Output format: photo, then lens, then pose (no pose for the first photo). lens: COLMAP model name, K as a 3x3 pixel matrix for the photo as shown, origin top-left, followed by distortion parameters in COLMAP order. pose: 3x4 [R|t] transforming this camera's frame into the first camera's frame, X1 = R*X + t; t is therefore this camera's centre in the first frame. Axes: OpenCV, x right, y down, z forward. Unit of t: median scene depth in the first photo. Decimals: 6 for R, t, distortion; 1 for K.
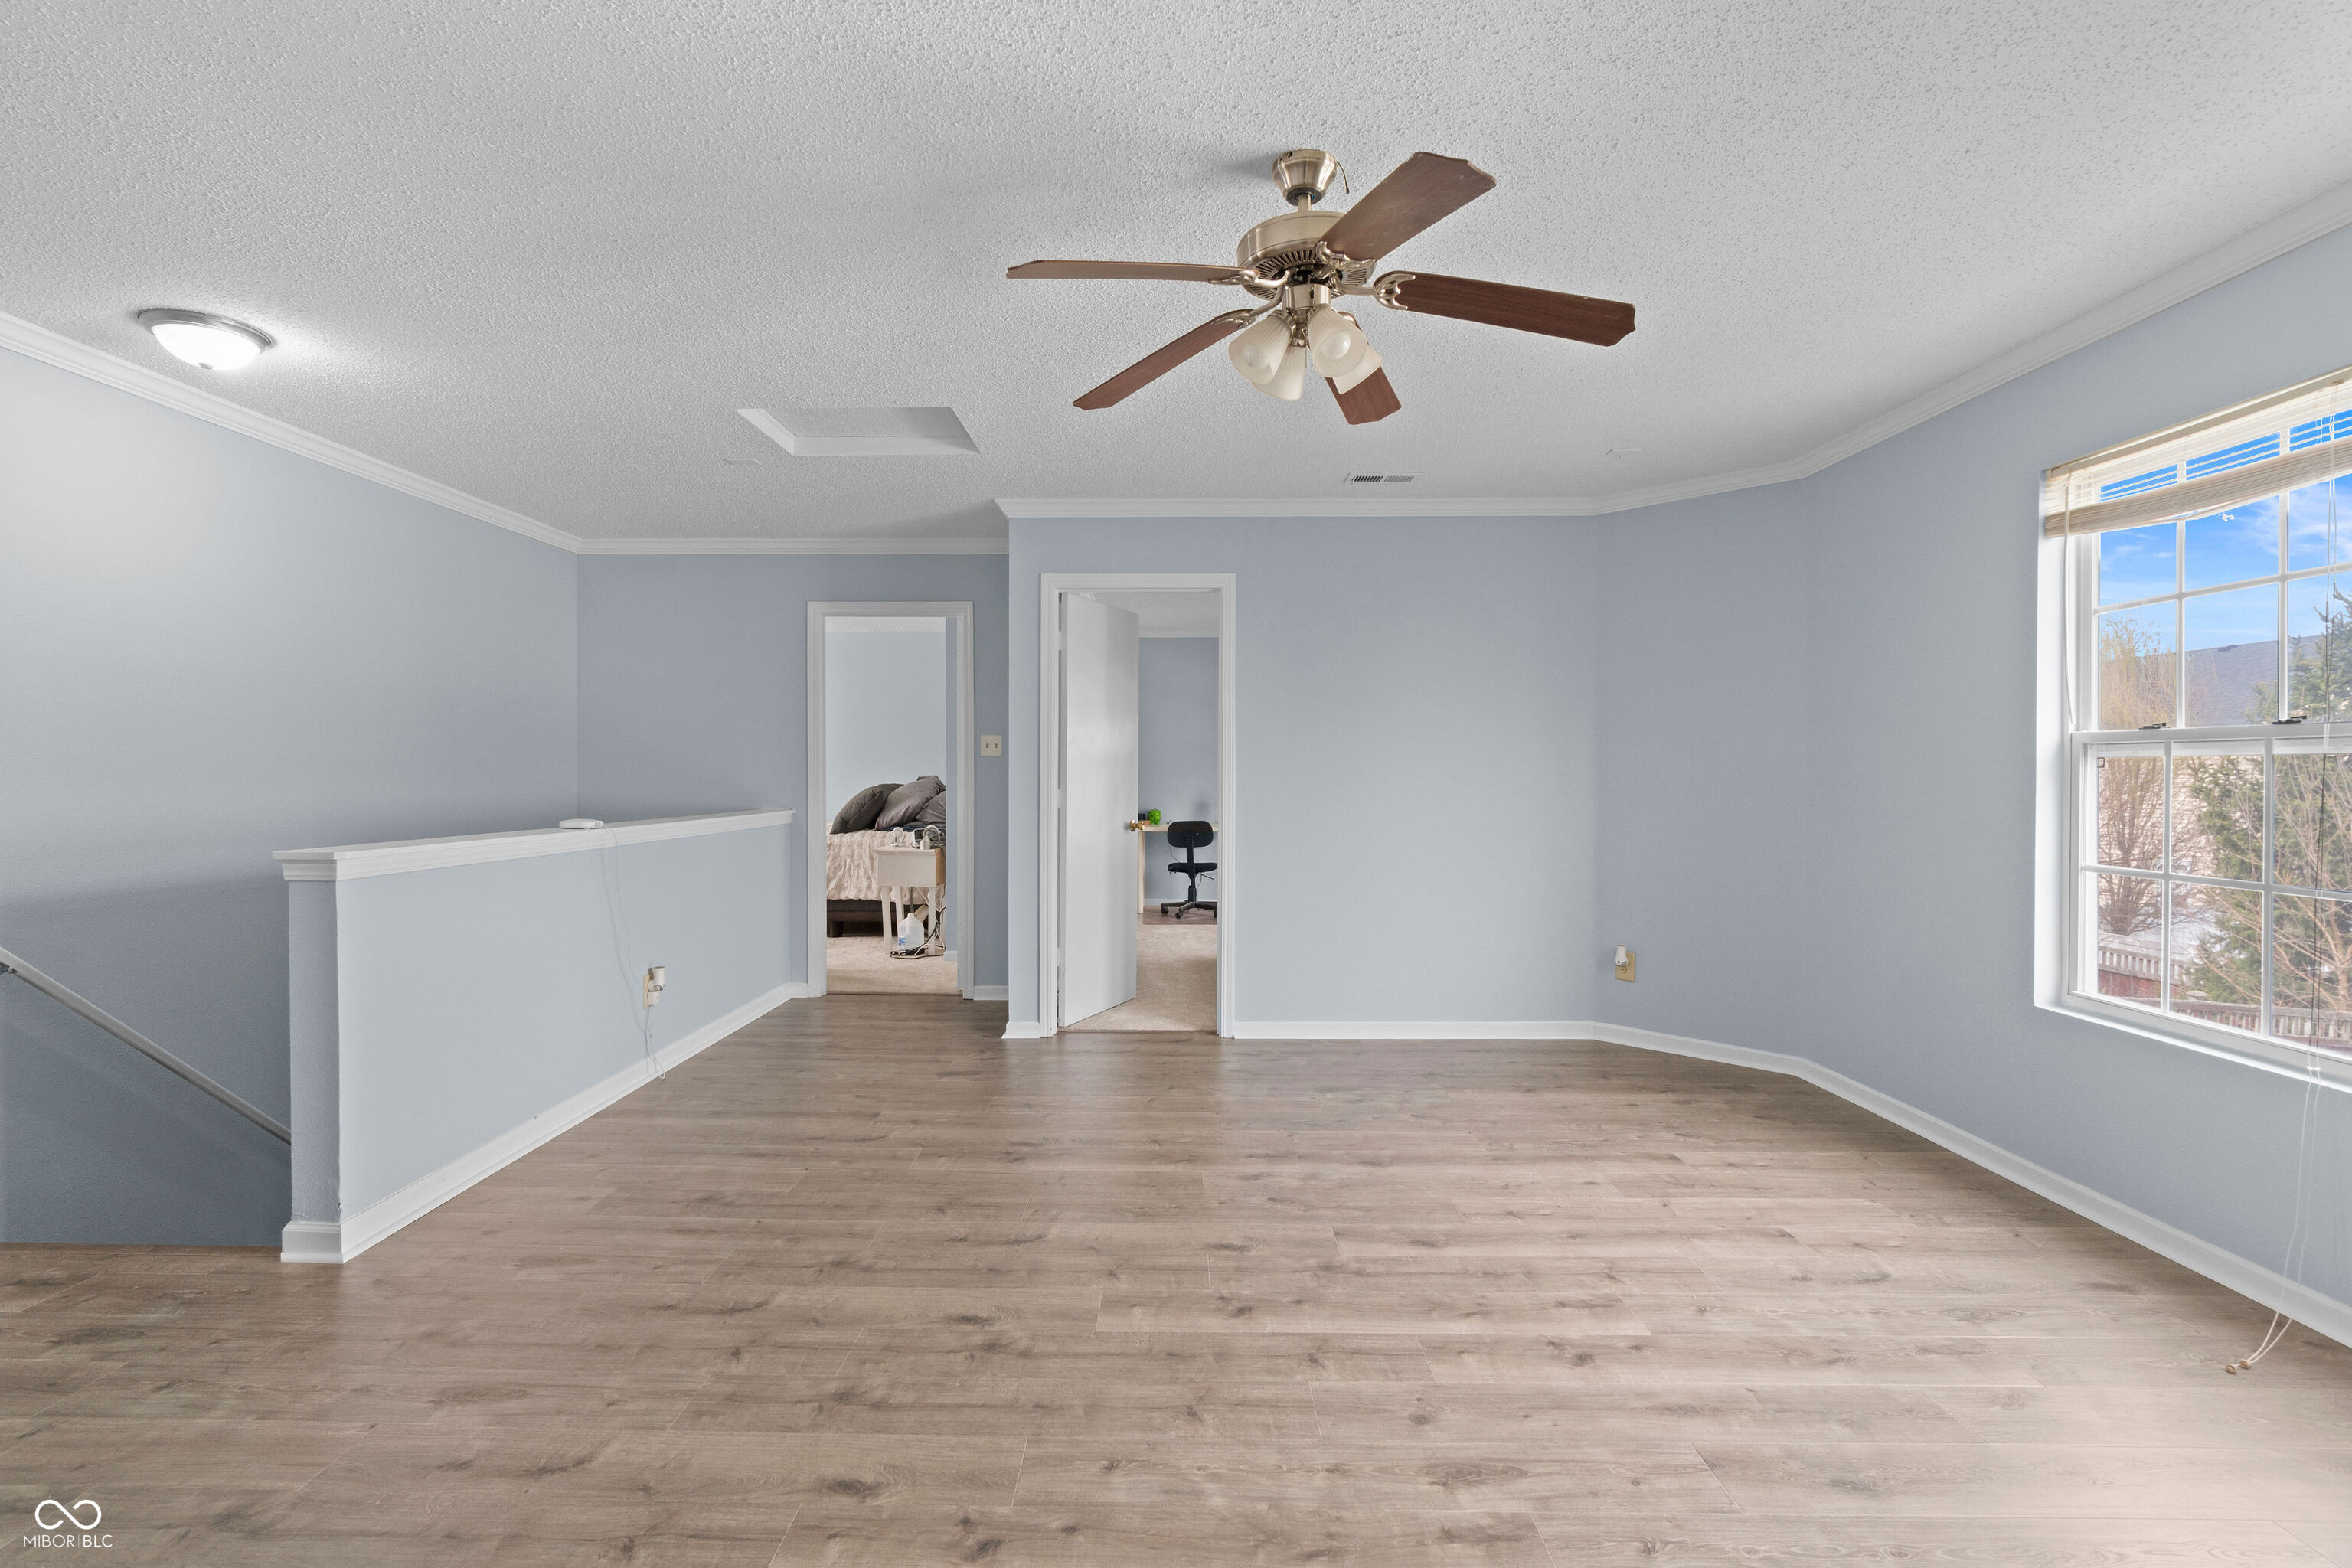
lens RADIAL K [[1087.3, 0, 1169.0], [0, 1087.3, 775.9], [0, 0, 1]] dist [0.003707, 0.000544]
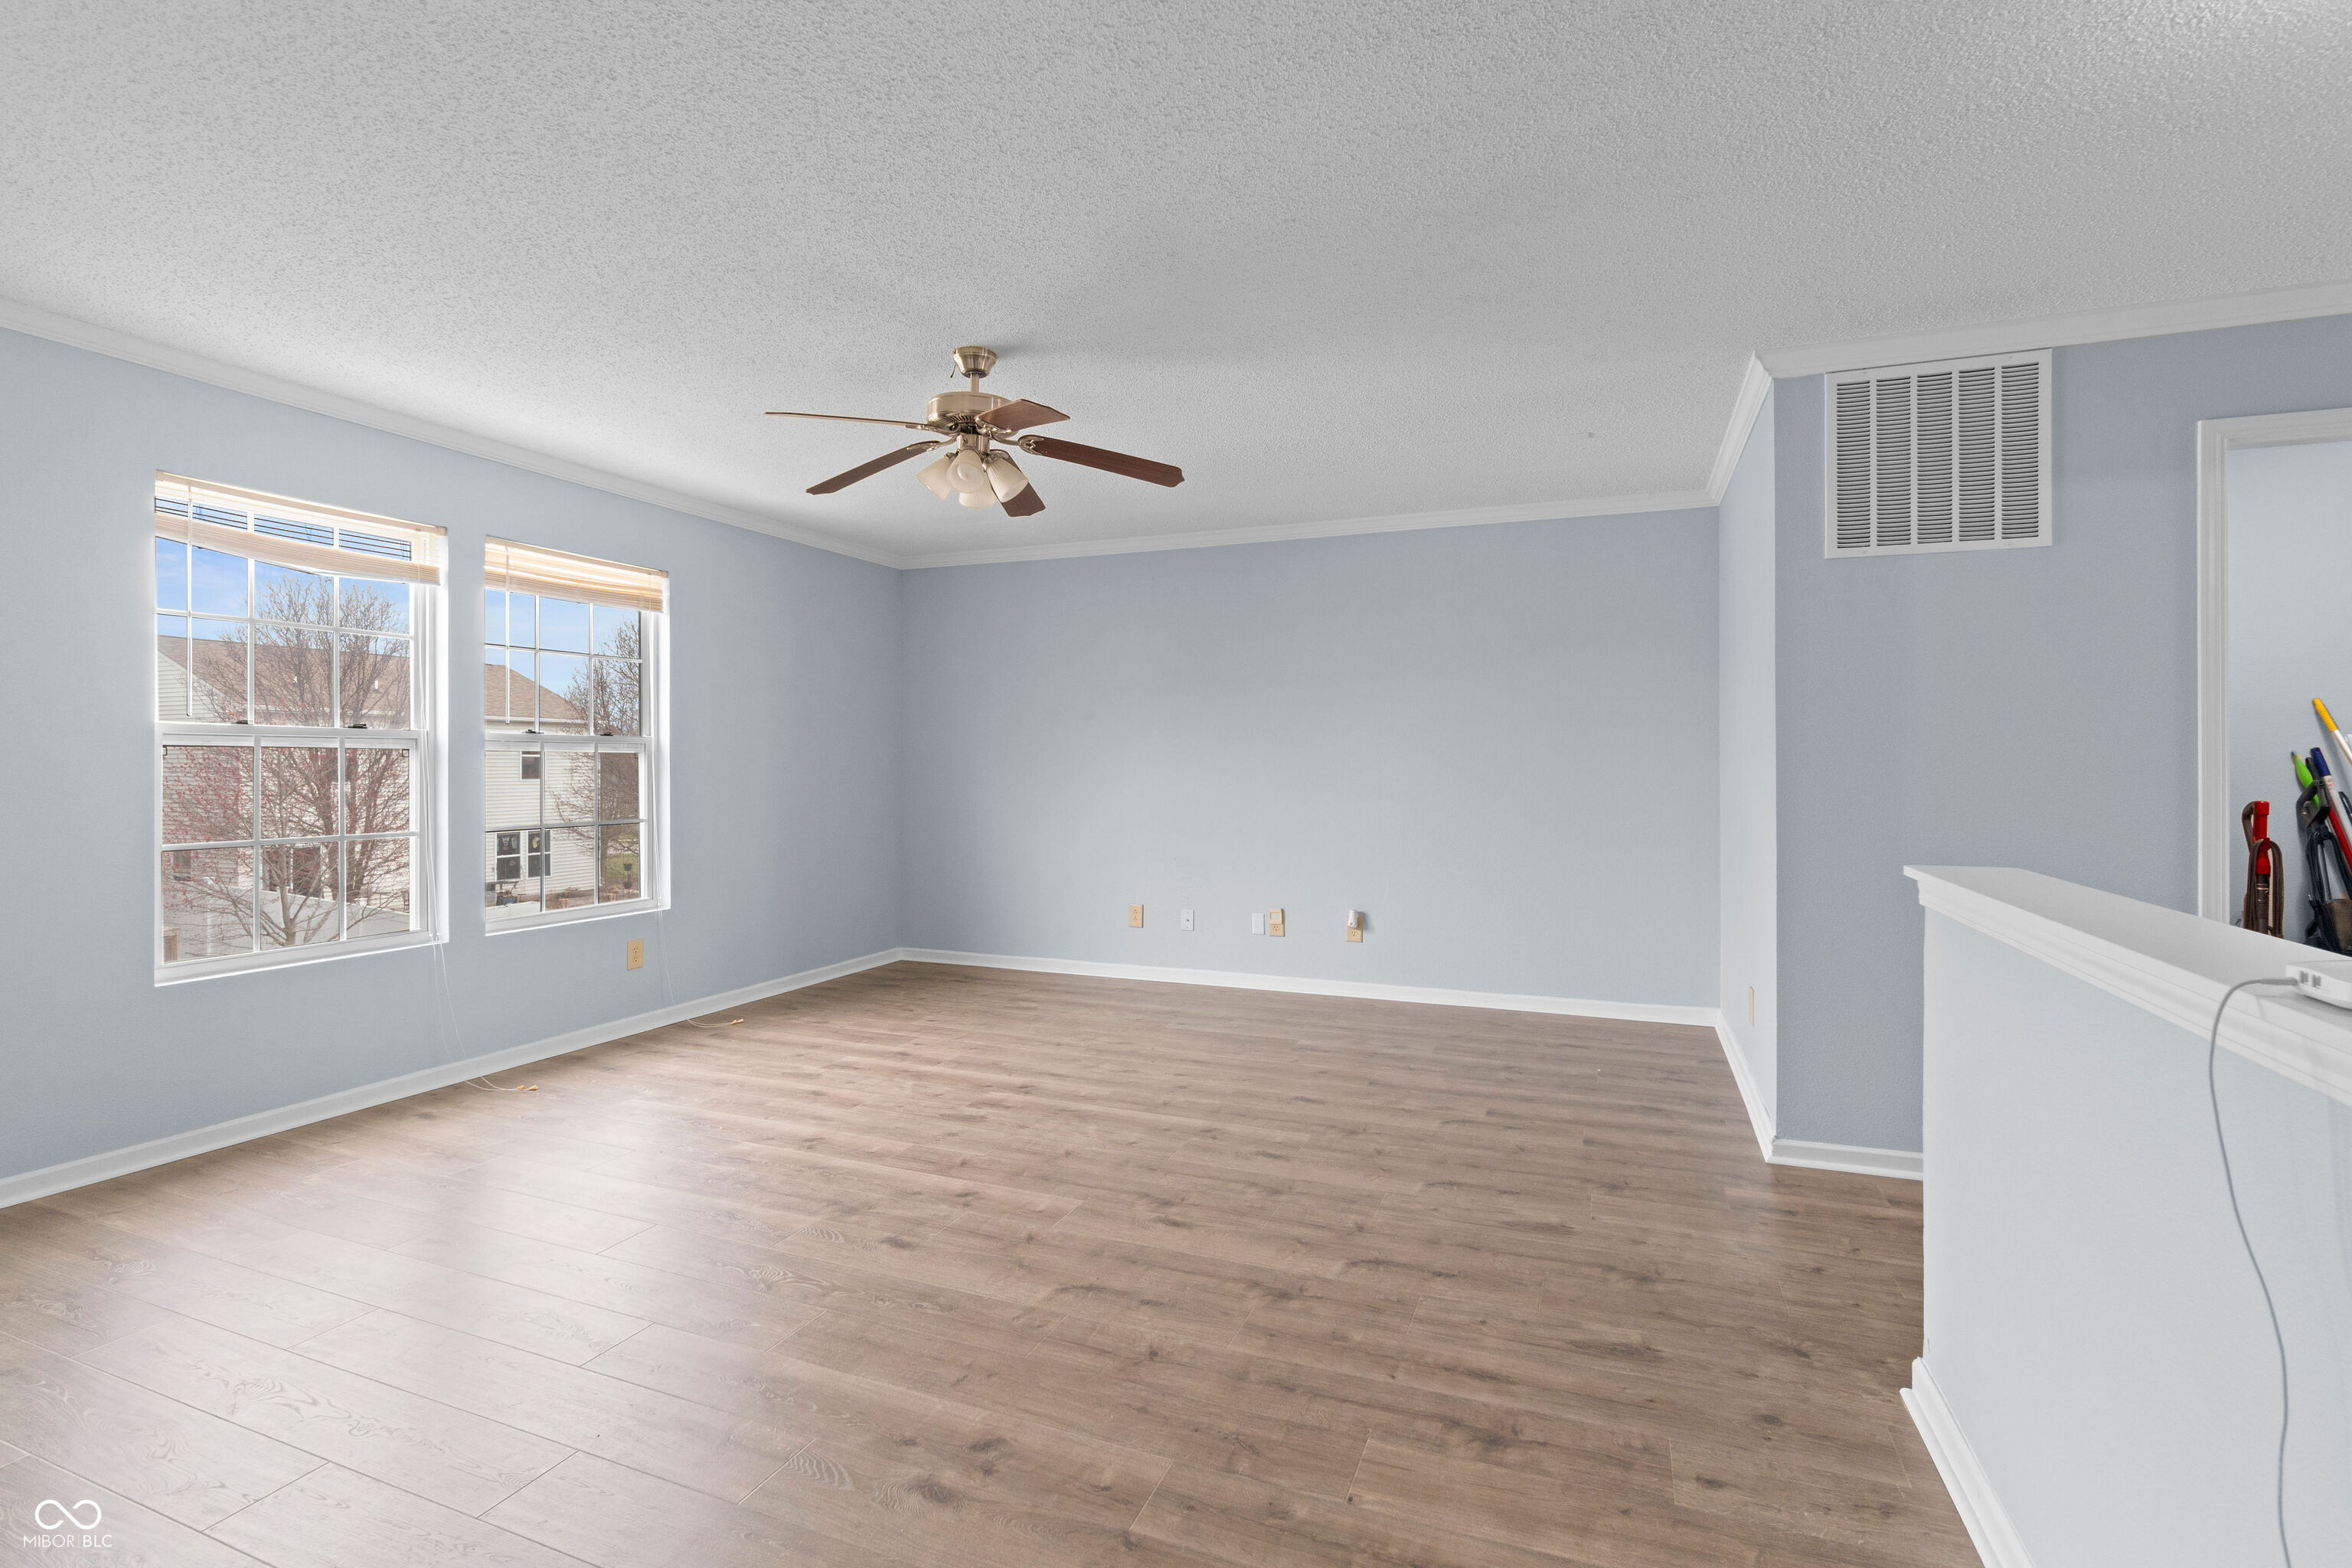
lens RADIAL K [[1087.3, 0, 1171.0], [0, 1087.3, 772.3], [0, 0, 1]] dist [0.003707, 0.000544]
pose [[-0.930246, -0.005223, 0.366900, -0.608355], [-0.000982, 0.999931, 0.011745, -0.002965], [-0.366935, 0.010565, -0.930186, 2.085105]]
